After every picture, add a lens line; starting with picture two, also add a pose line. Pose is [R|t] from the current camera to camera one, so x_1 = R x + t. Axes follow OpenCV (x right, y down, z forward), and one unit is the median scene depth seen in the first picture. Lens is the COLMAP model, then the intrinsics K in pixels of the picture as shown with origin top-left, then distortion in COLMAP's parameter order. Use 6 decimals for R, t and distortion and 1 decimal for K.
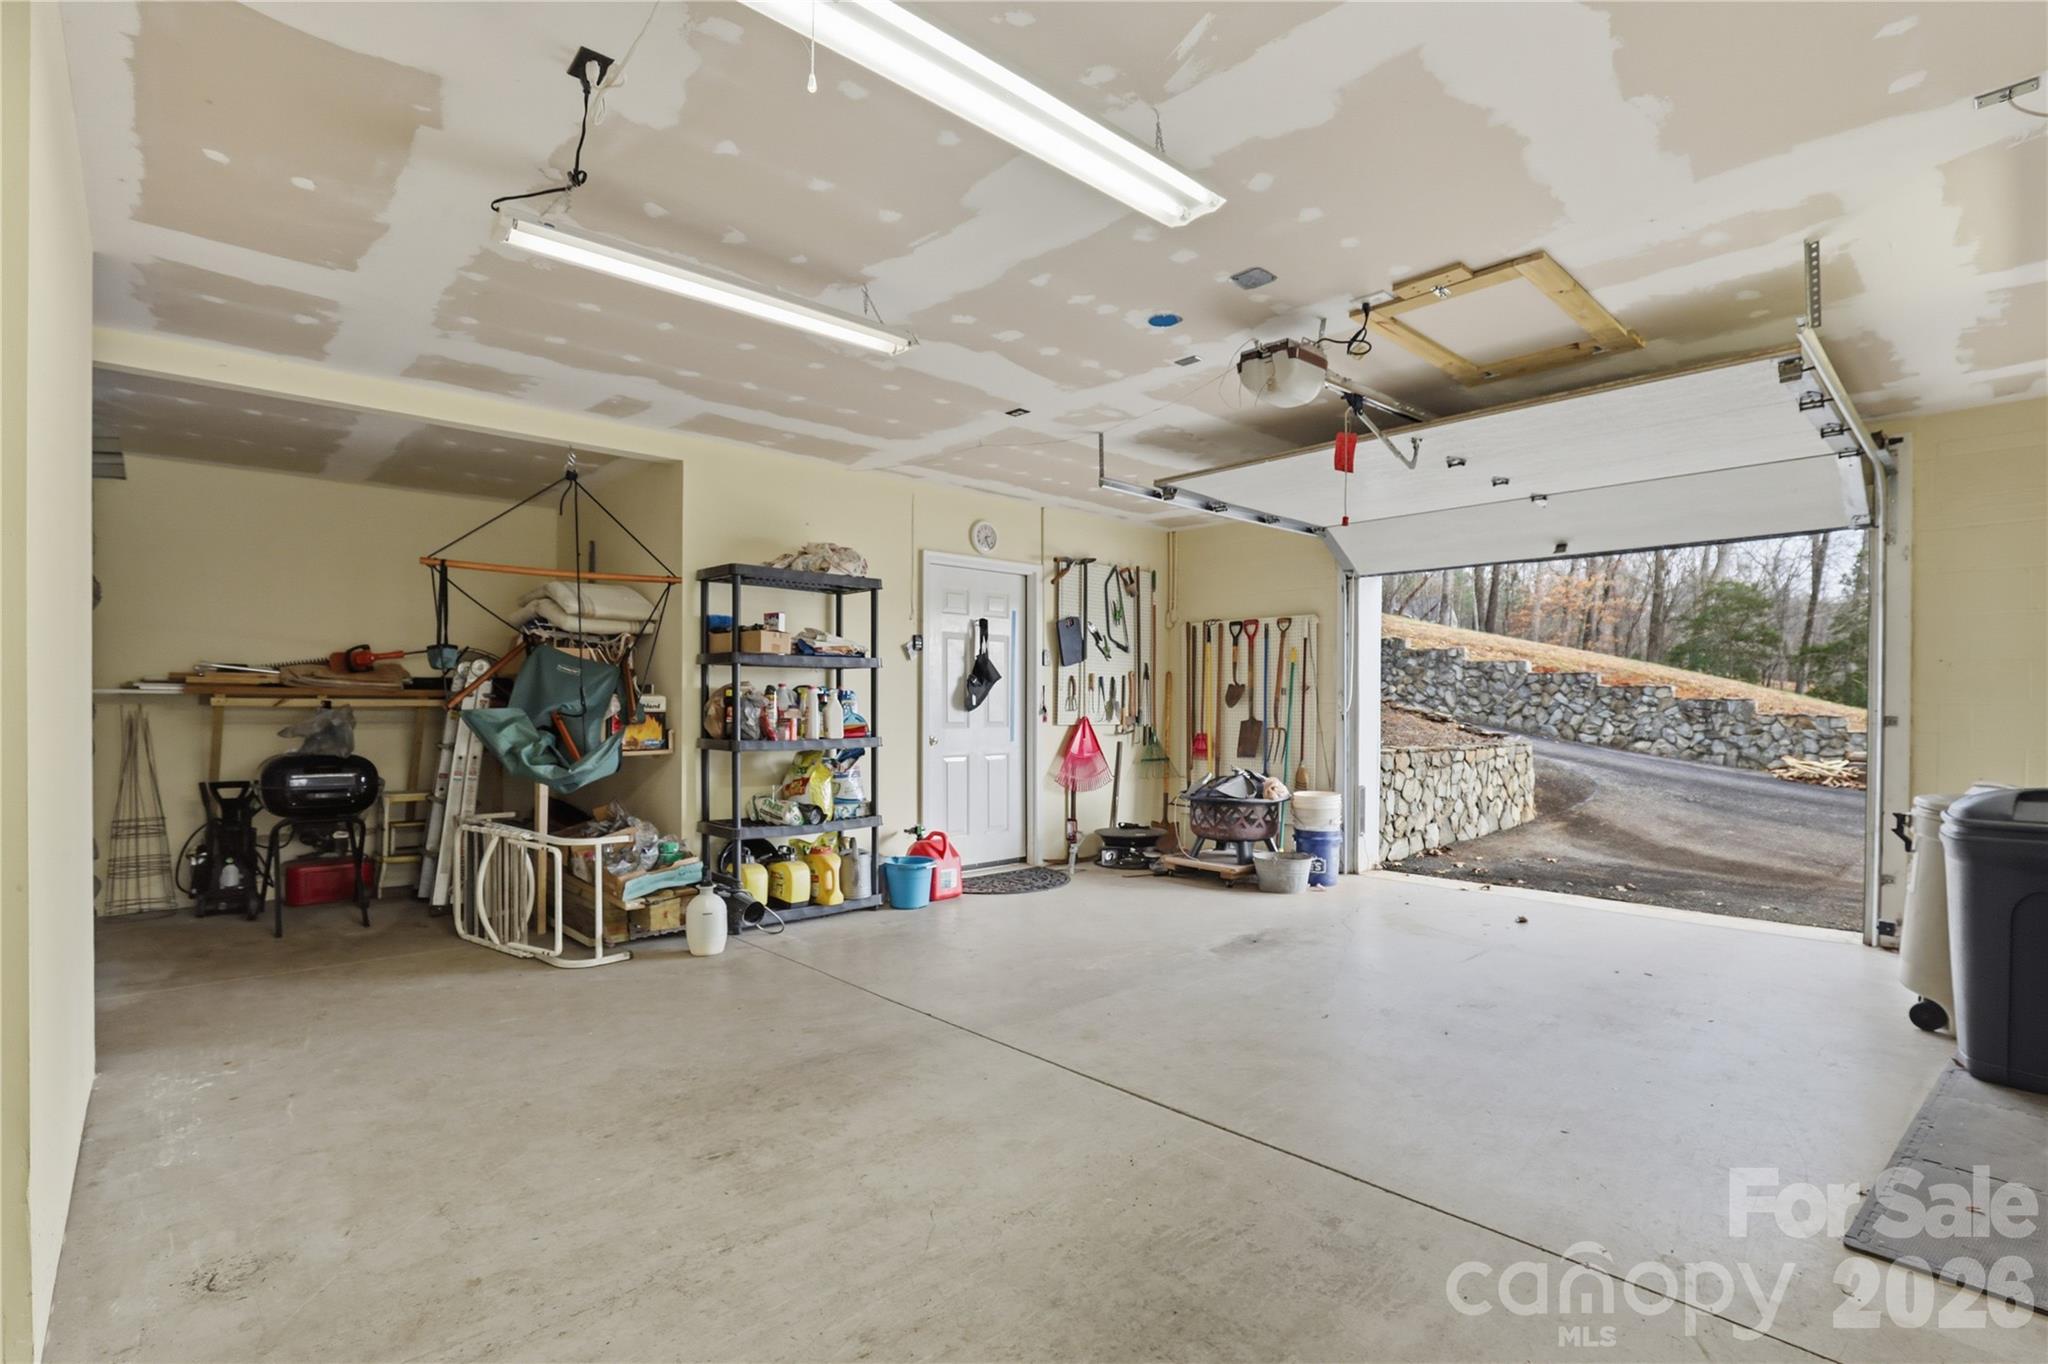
lens RADIAL K [[971.5, 0, 1045.7], [0, 971.5, 710.8], [0, 0, 1]] dist [-0.030636, 0.000134]
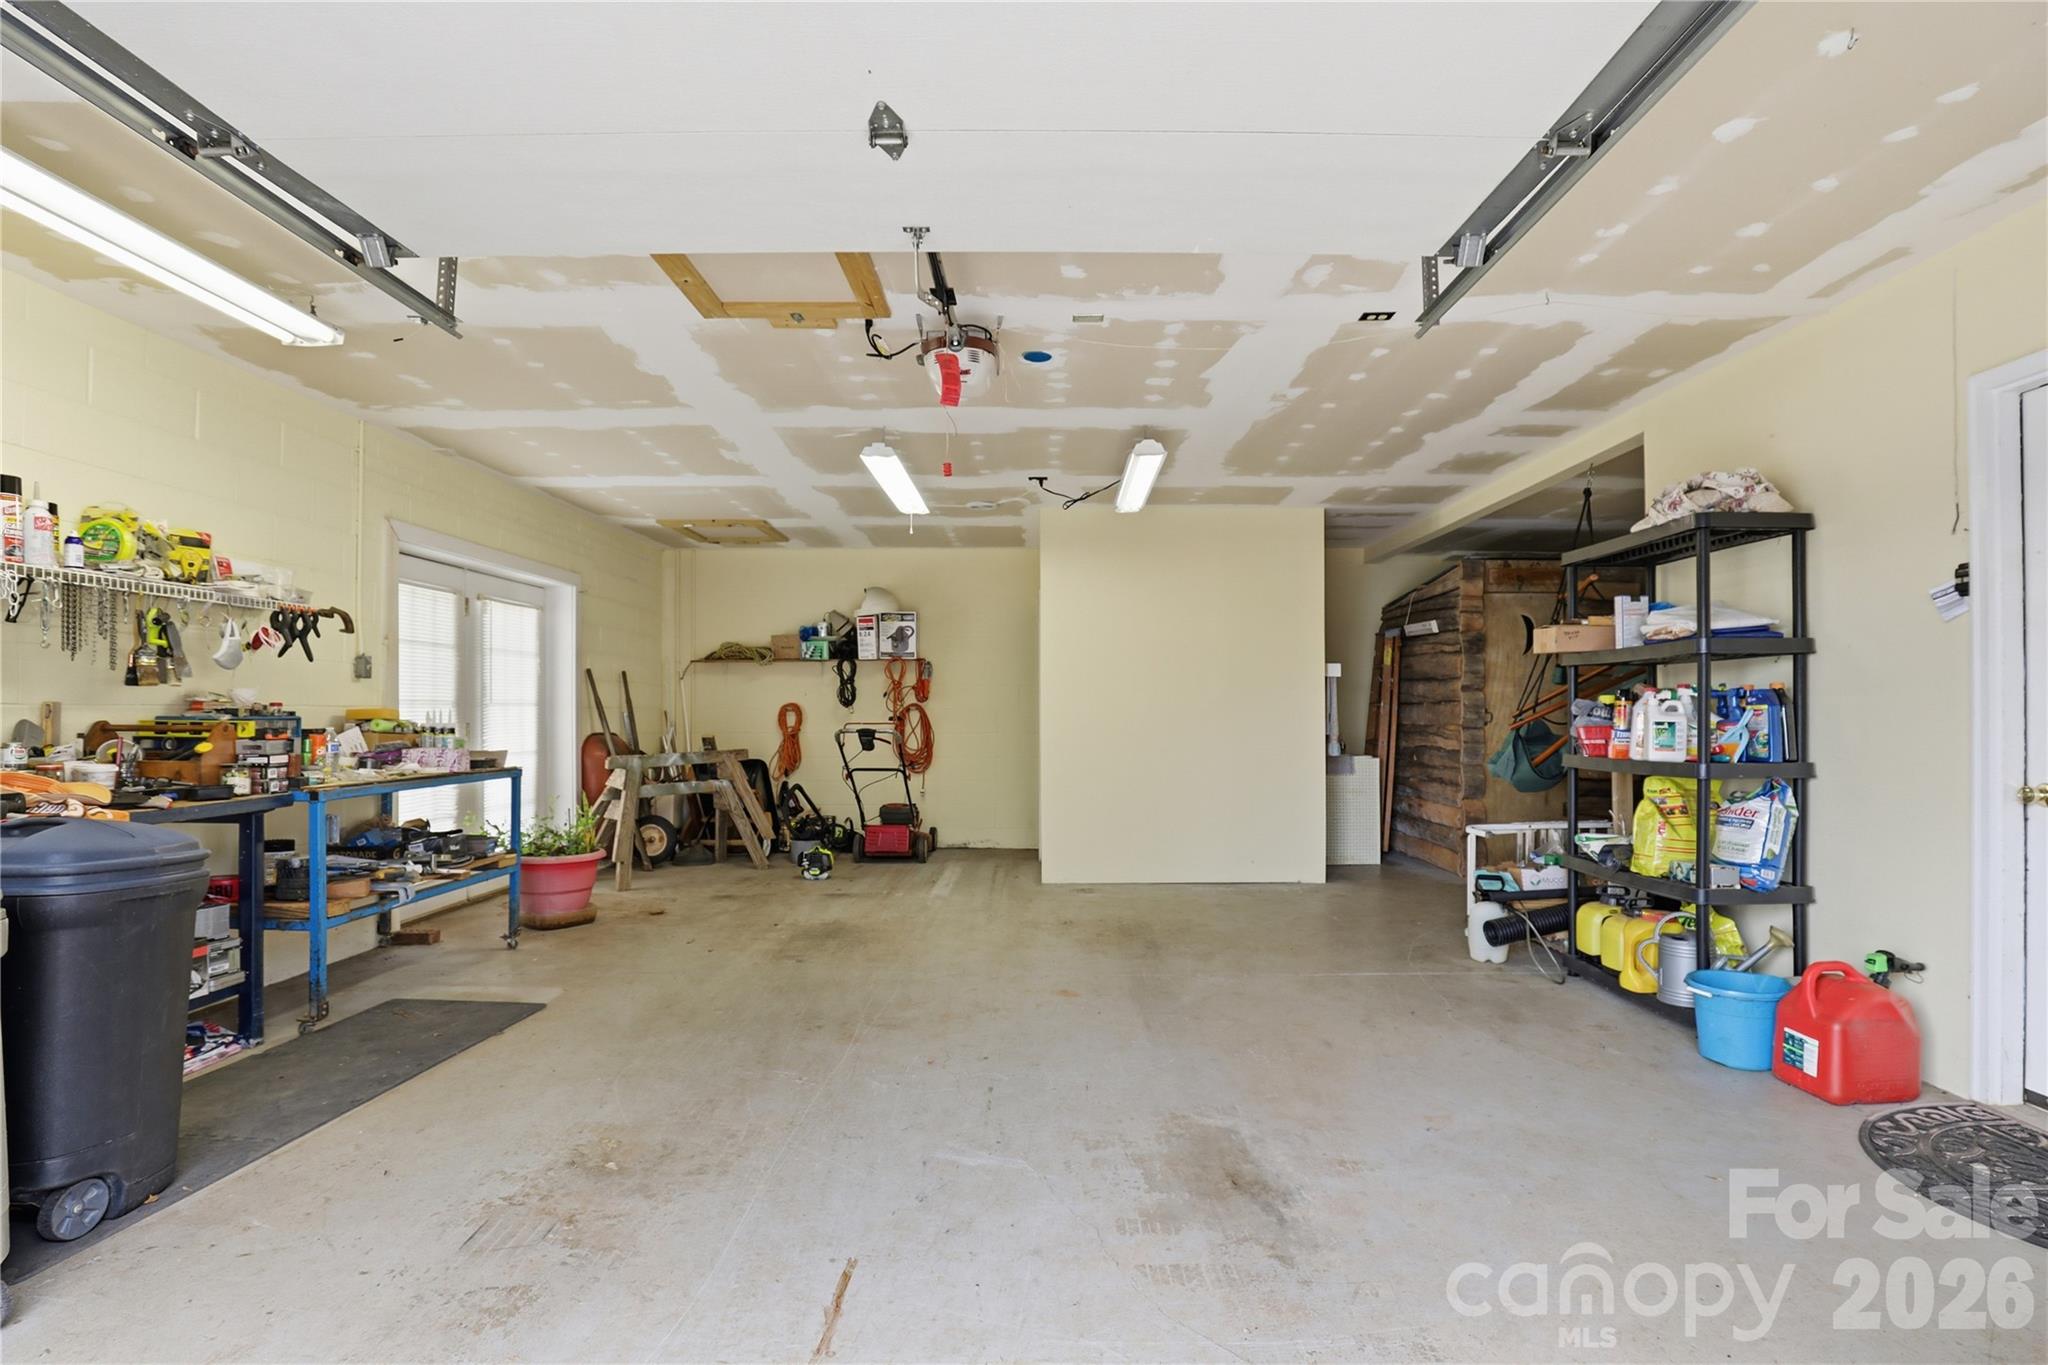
lens RADIAL K [[971.5, 0, 1045.7], [0, 971.5, 711.3], [0, 0, 1]] dist [-0.030636, 0.000134]
pose [[-0.697216, -0.004105, -0.716850, 0.730237], [-0.004856, 0.999988, -0.001003, -0.006139], [0.716845, 0.002782, -0.697227, 1.448584]]
